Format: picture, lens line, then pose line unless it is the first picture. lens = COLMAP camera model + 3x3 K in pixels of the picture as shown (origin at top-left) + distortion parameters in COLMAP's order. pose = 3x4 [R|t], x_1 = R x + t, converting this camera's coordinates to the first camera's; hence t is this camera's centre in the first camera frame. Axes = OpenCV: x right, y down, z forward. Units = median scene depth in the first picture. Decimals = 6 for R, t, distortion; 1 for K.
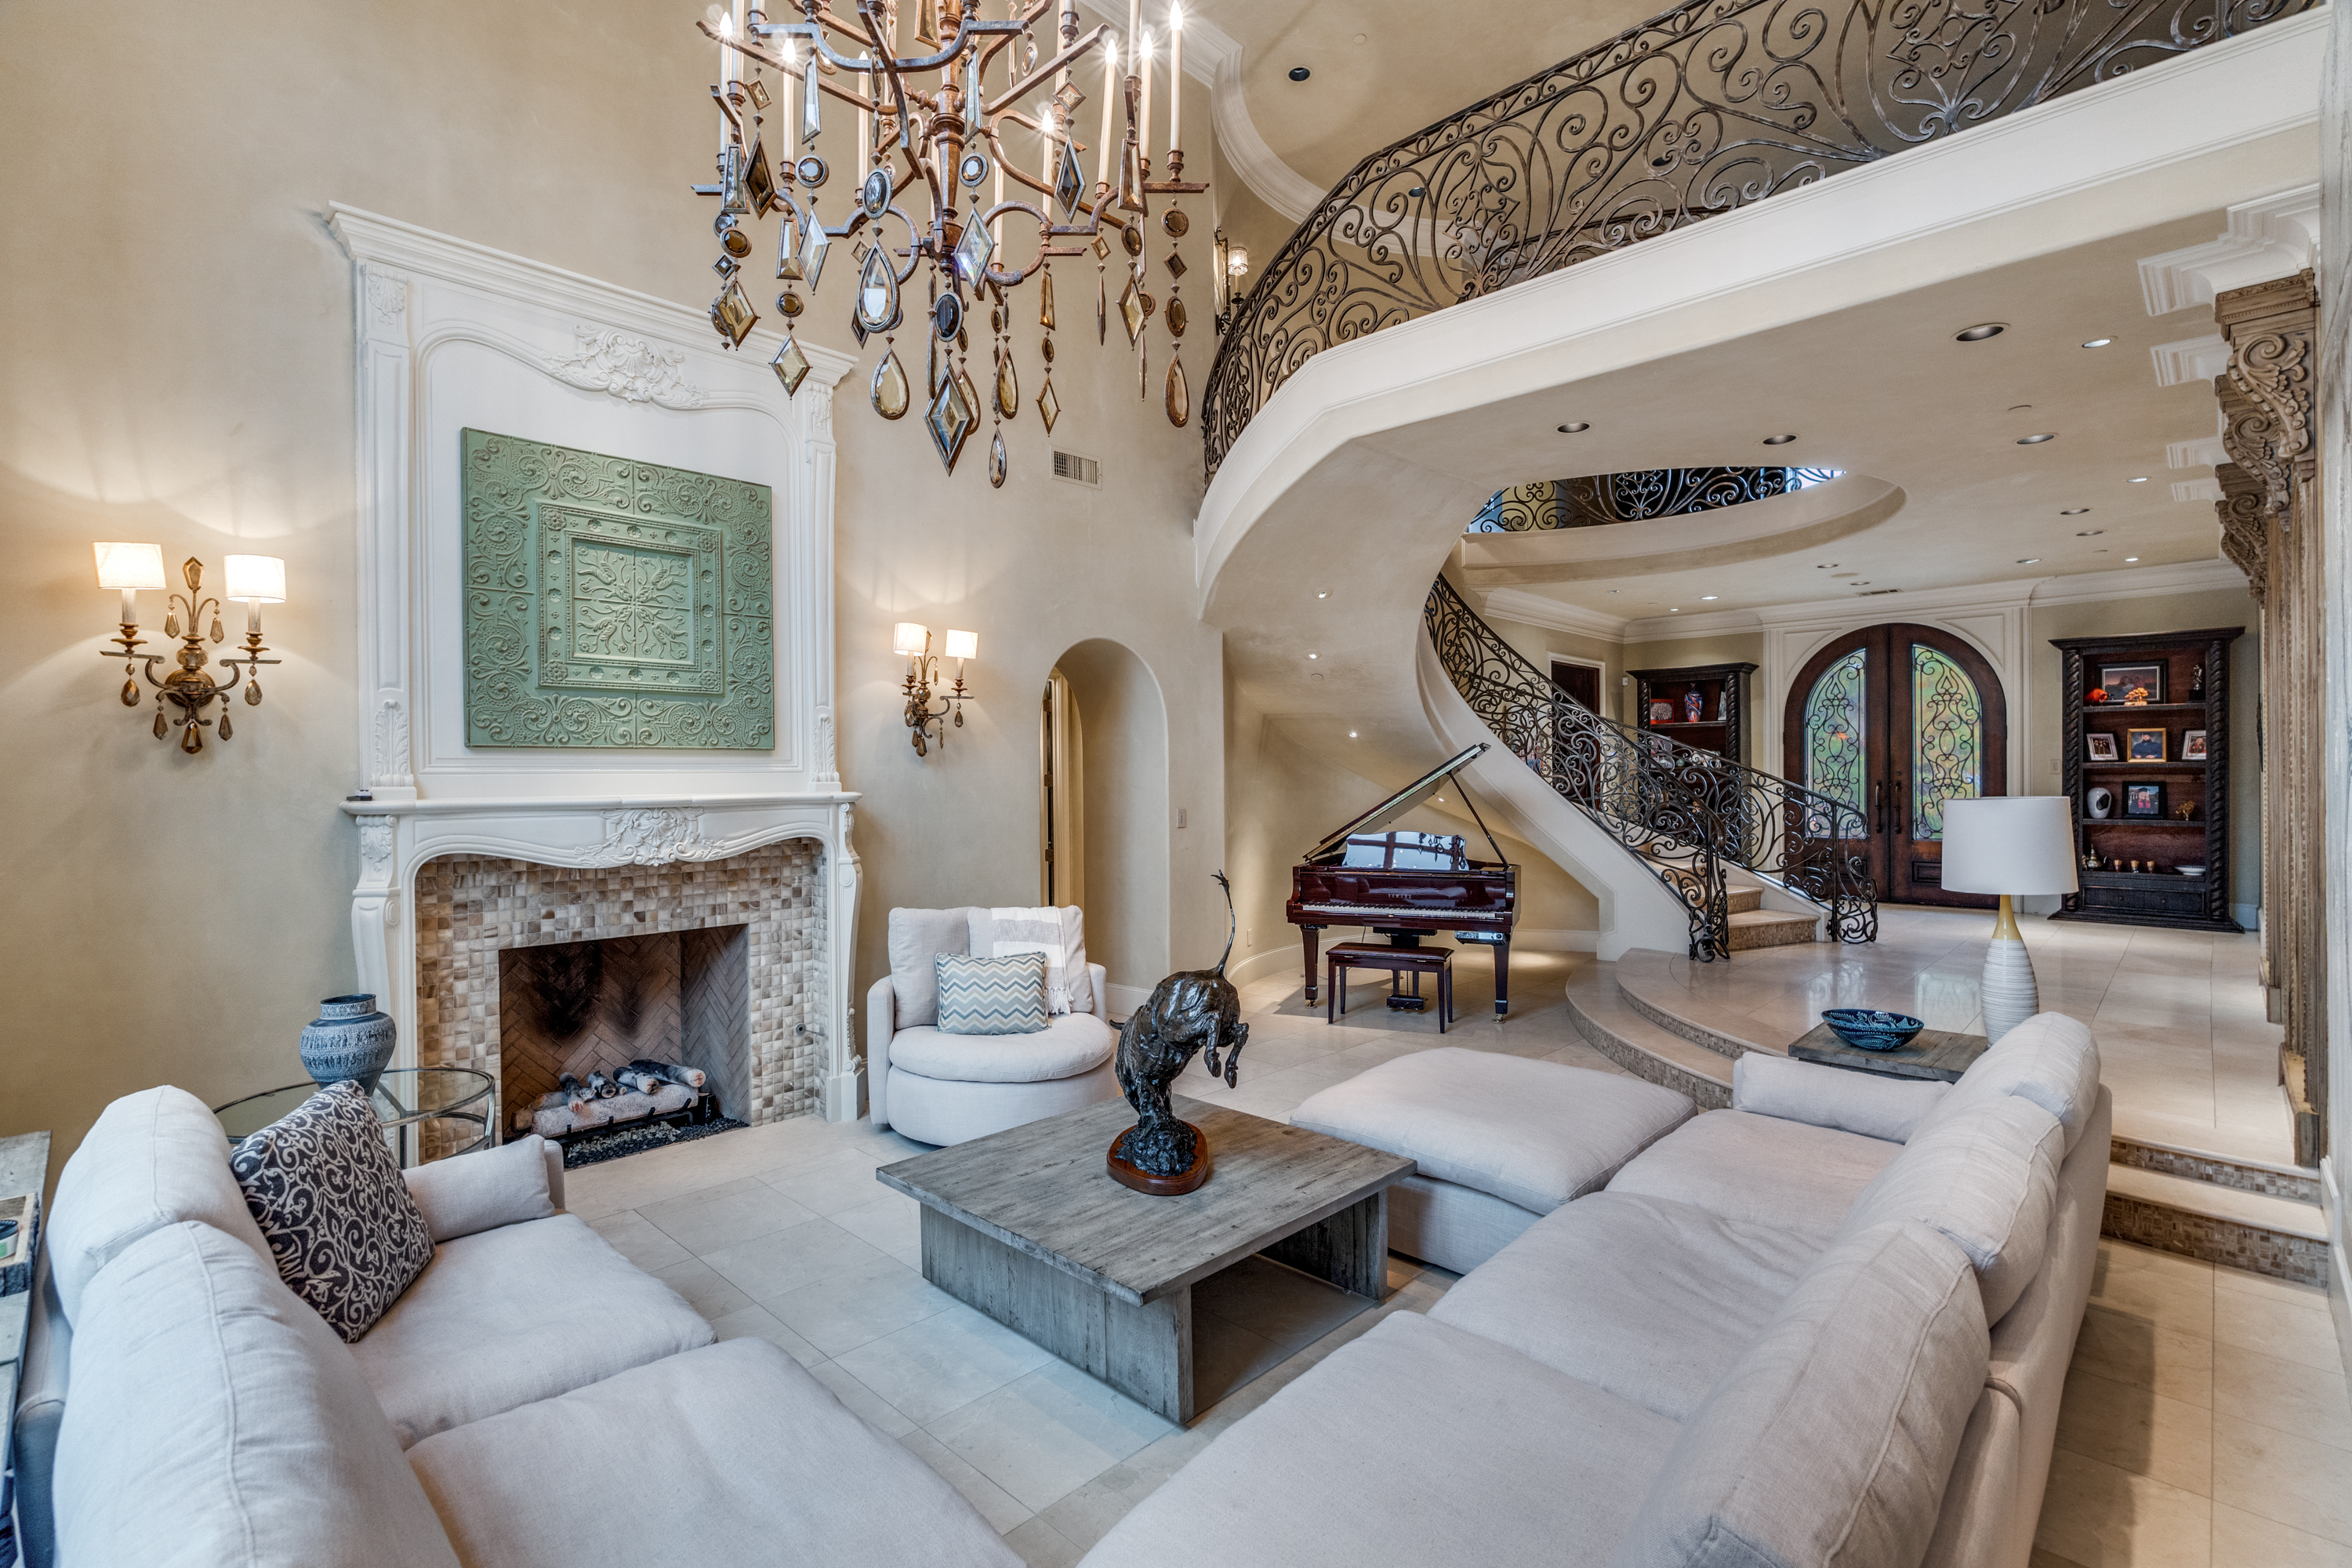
lens RADIAL K [[1073.0, 0, 1168.9], [0, 1073.0, 785.9], [0, 0, 1]] dist [-0.009282, 0.001004]
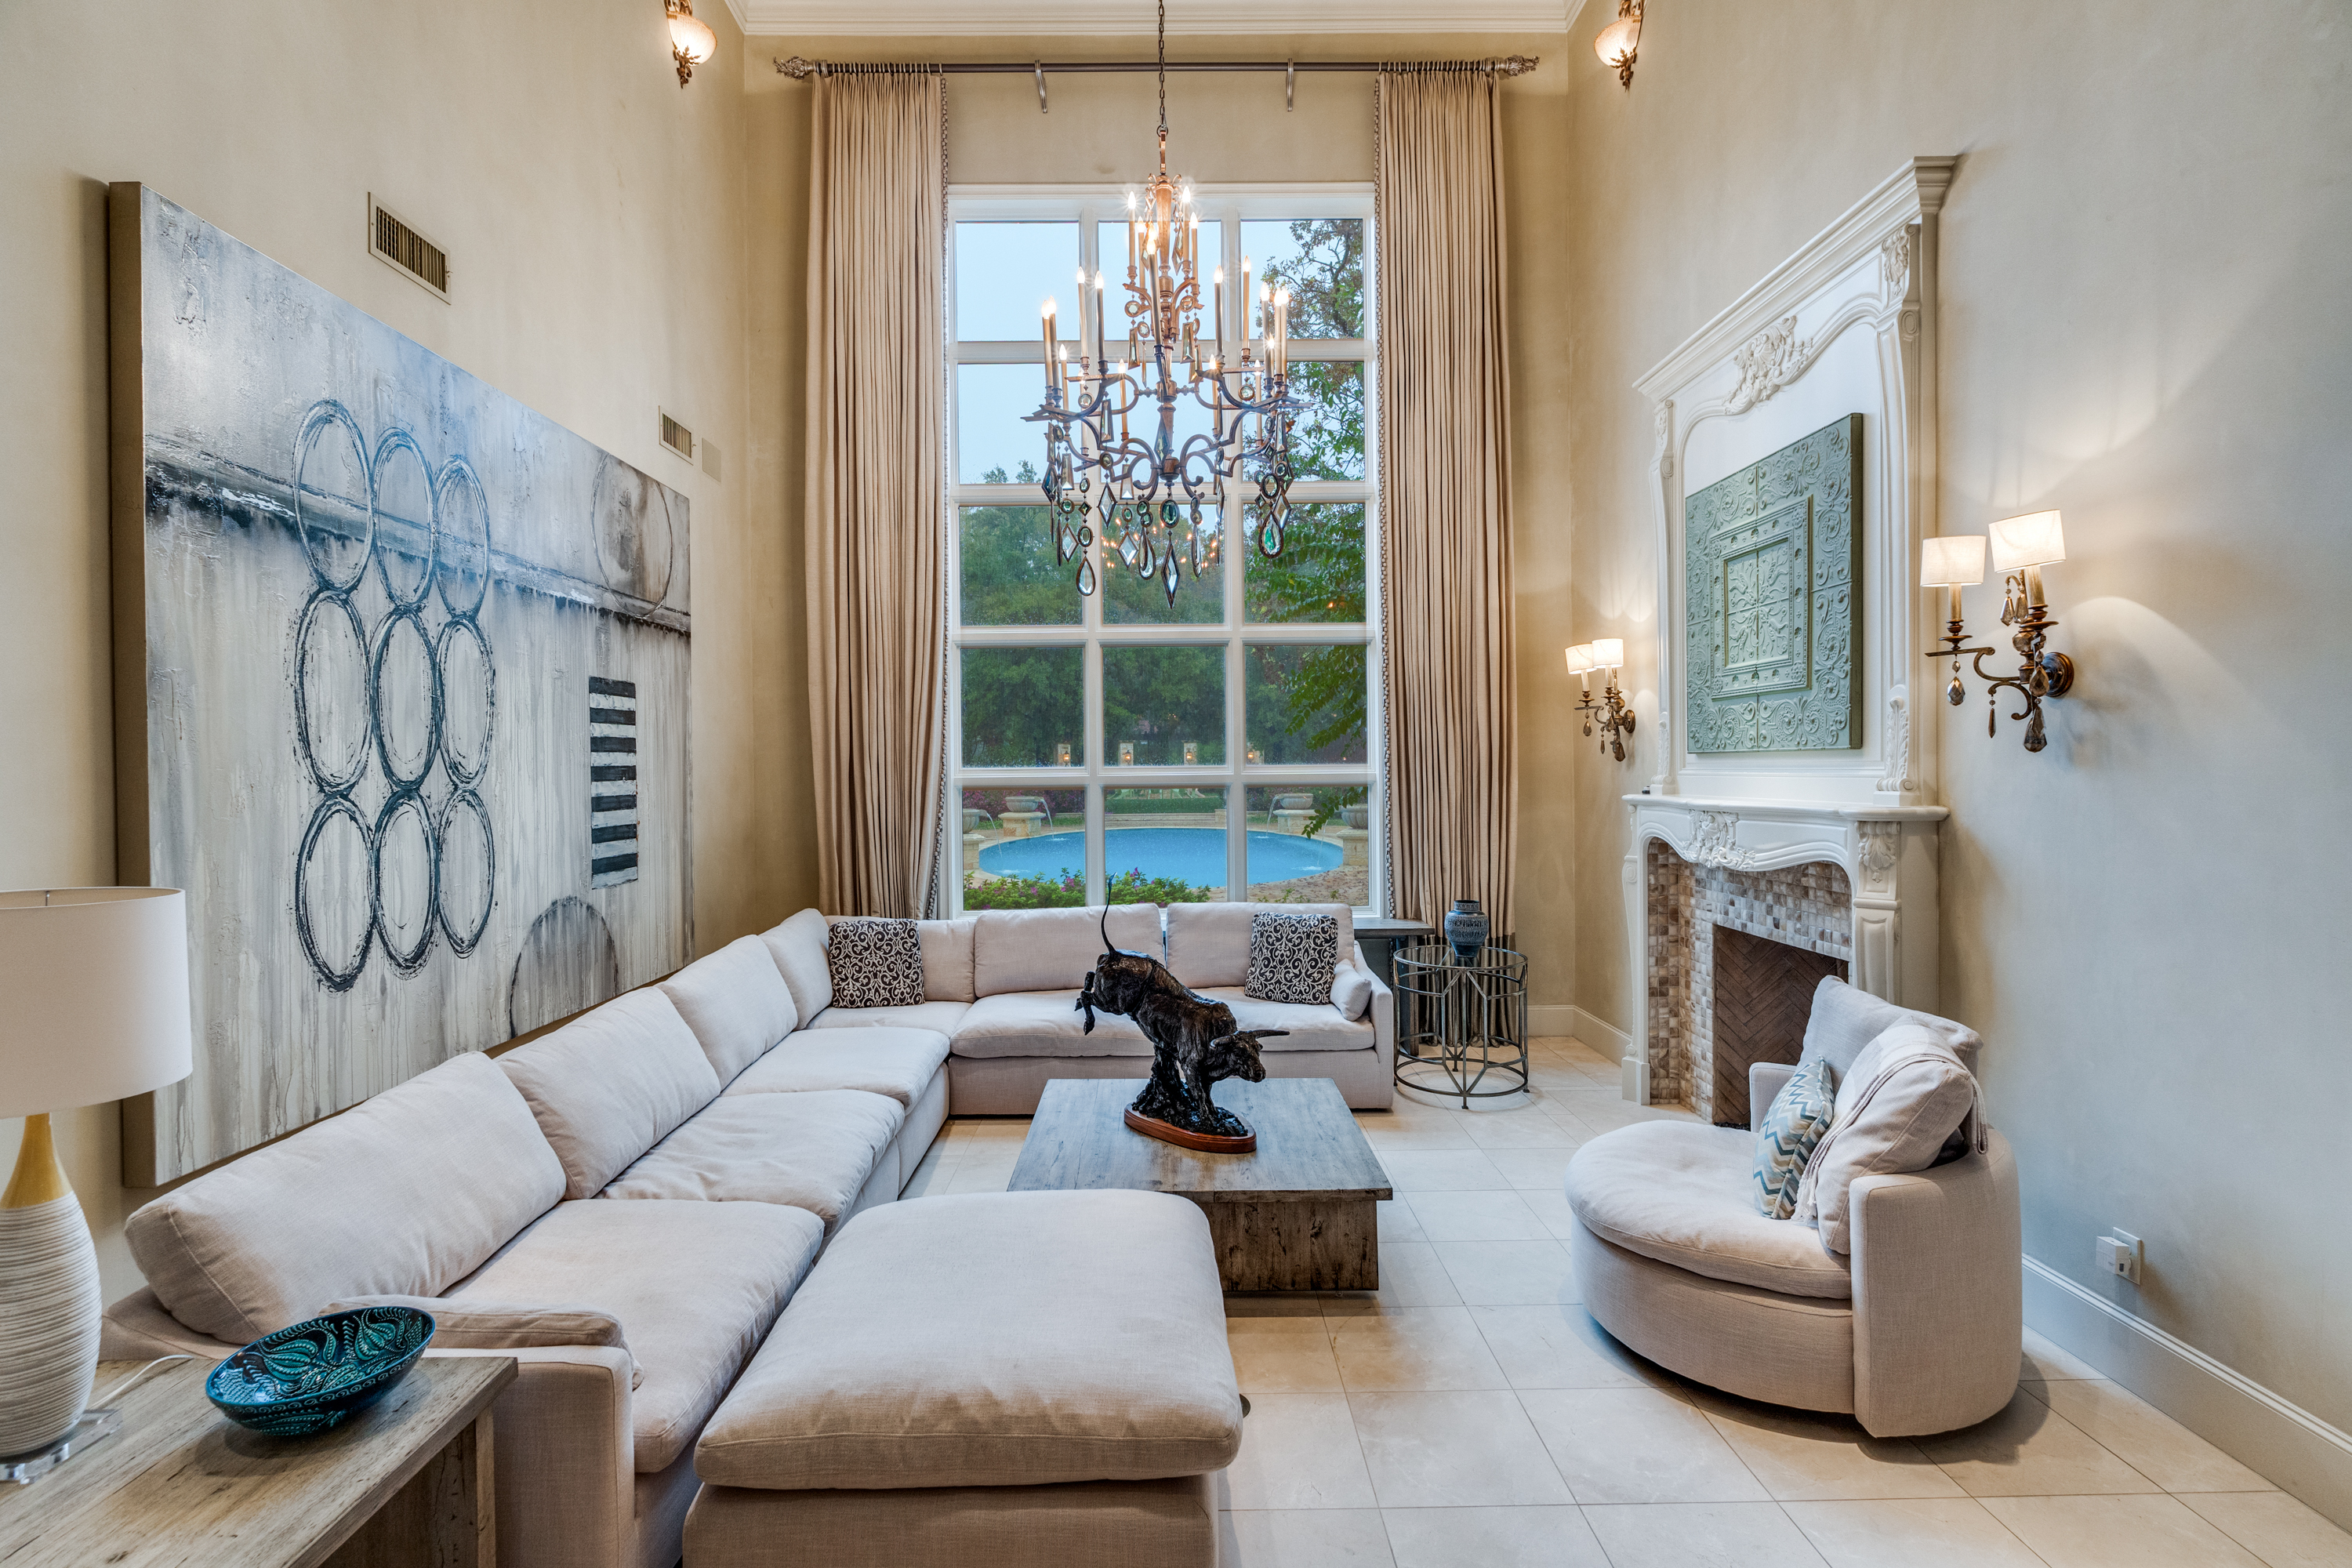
lens RADIAL K [[1073.0, 0, 1168.9], [0, 1073.0, 785.9], [0, 0, 1]] dist [-0.009282, 0.001004]
pose [[-0.714043, 0.031291, -0.699402, 0.577783], [0.013803, 0.999436, 0.030623, -0.040413], [0.699965, 0.012212, -0.714072, 1.294312]]
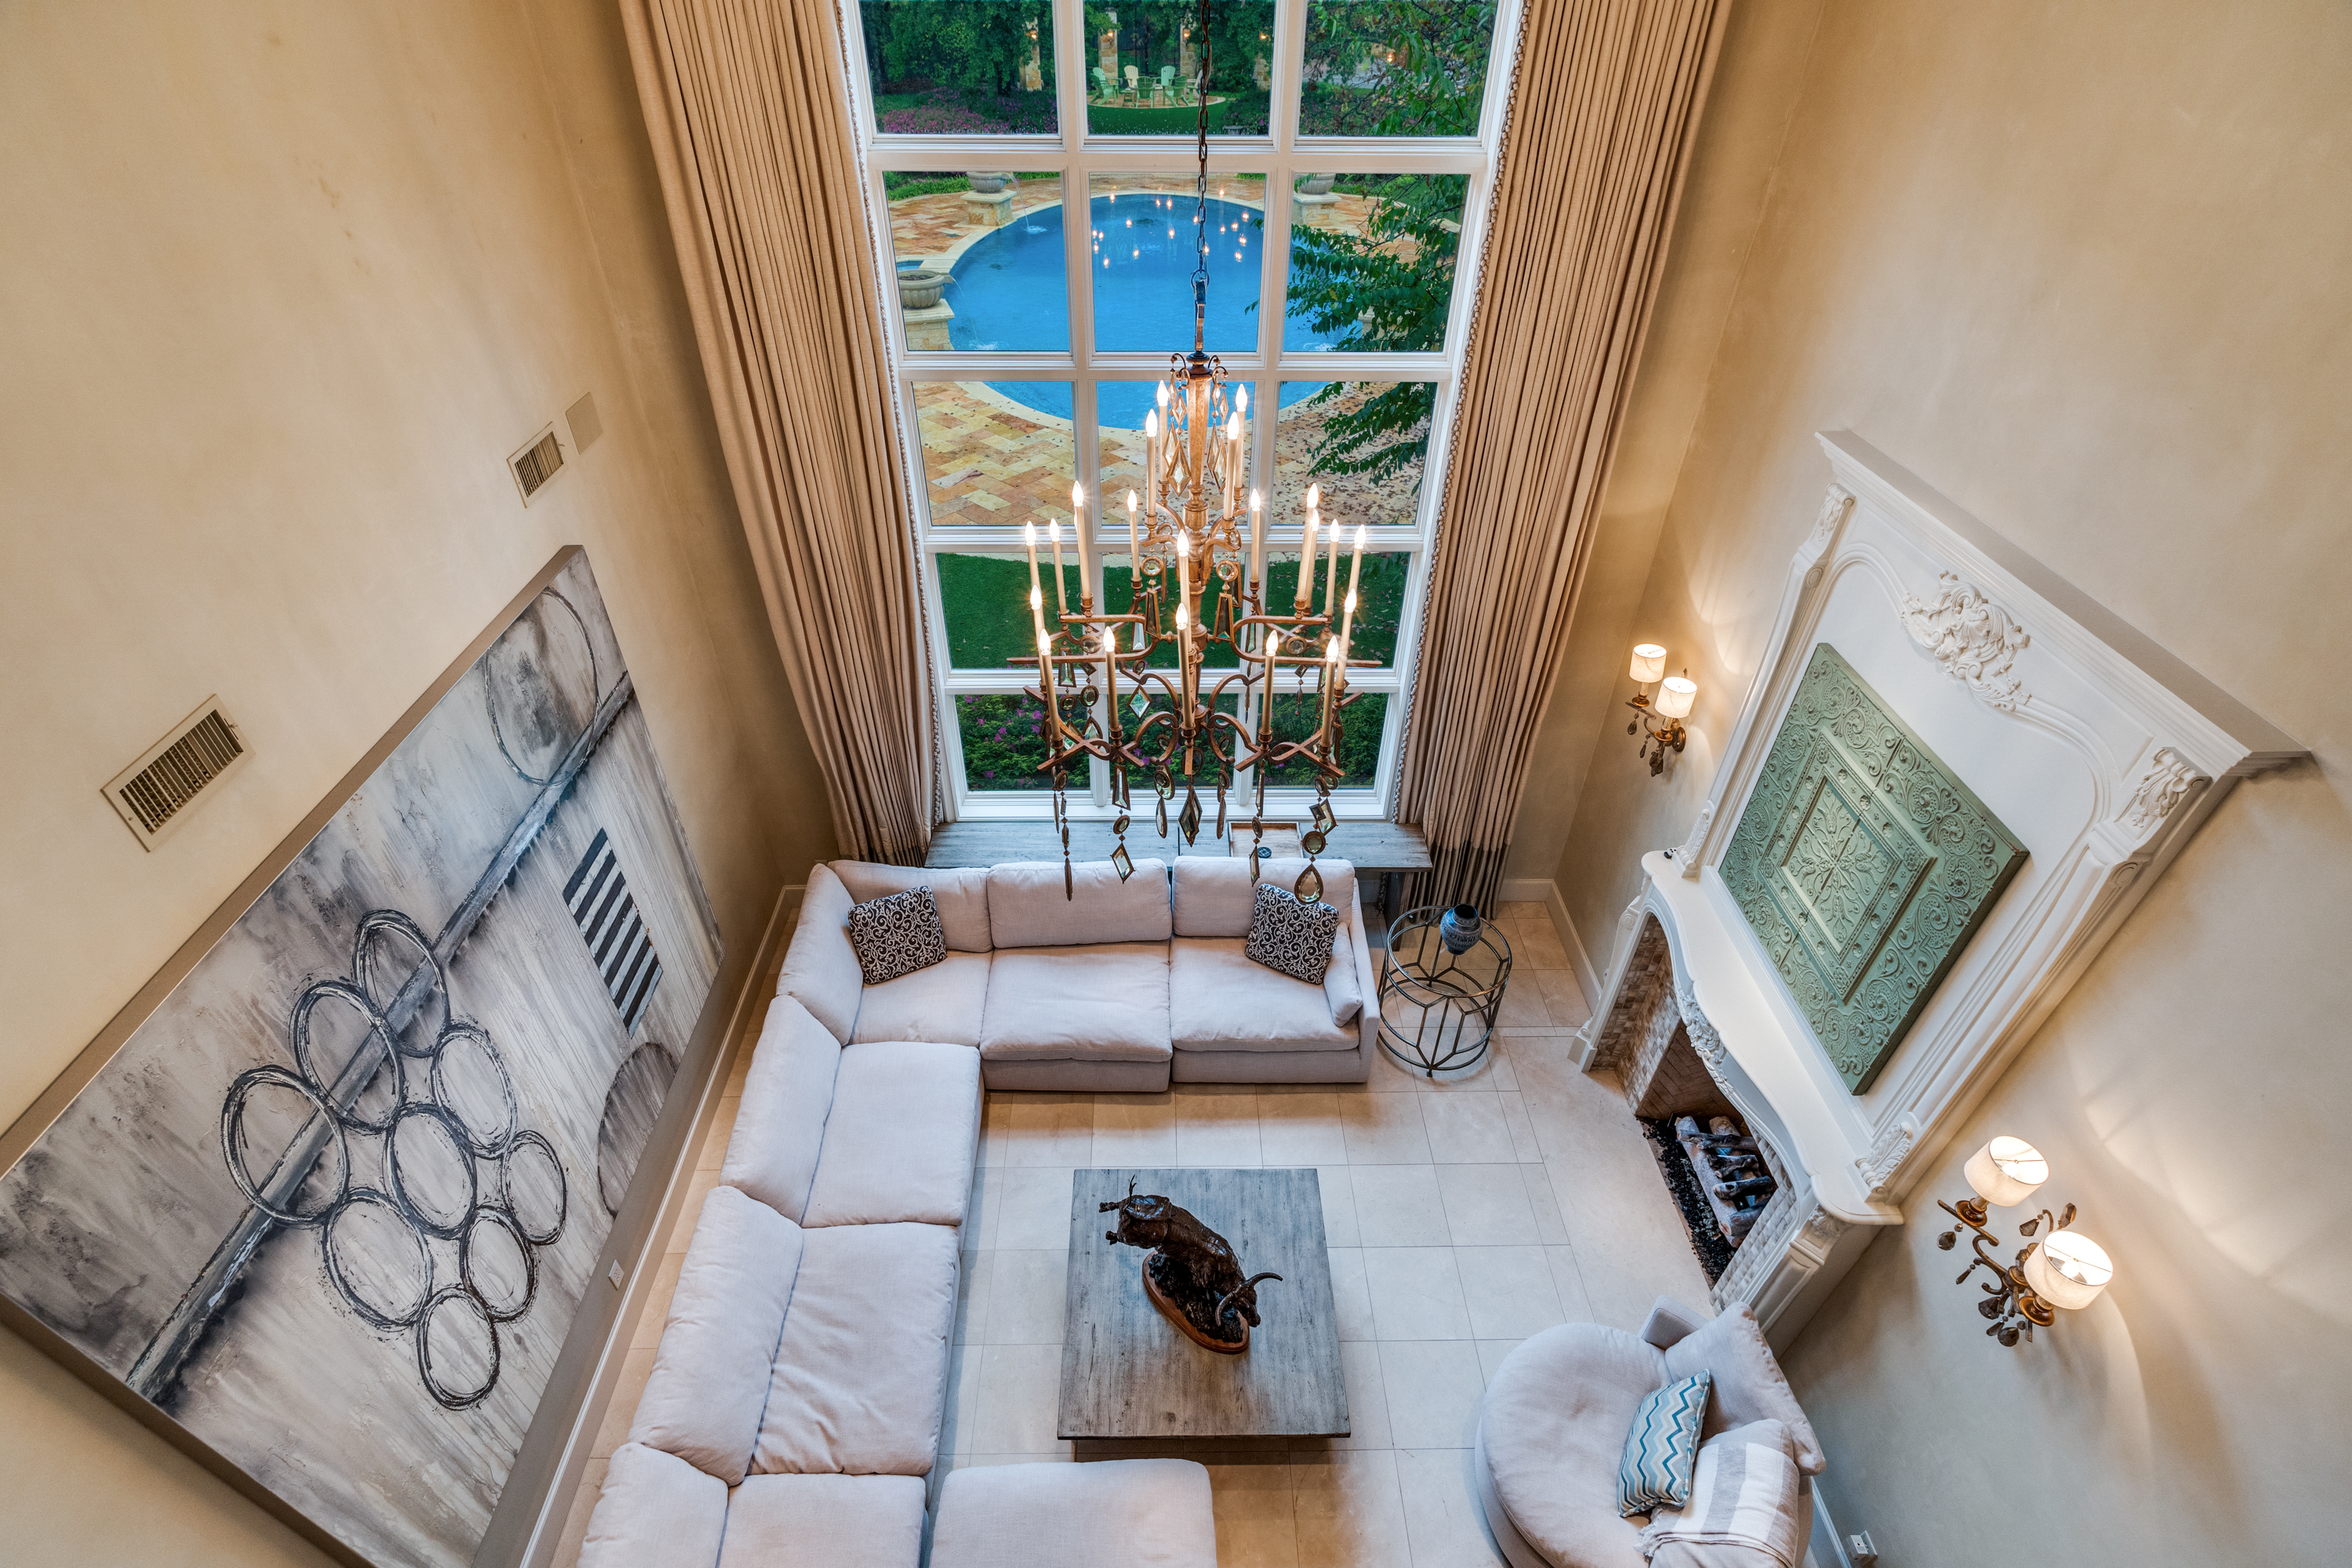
lens RADIAL K [[1073.0, 0, 1168.9], [0, 1073.0, 785.9], [0, 0, 1]] dist [-0.009282, 0.001004]
pose [[-0.708809, 0.445345, -0.547044, 0.355640], [-0.004590, 0.772581, 0.634900, -0.779192], [0.705385, 0.452534, -0.545568, 1.035393]]
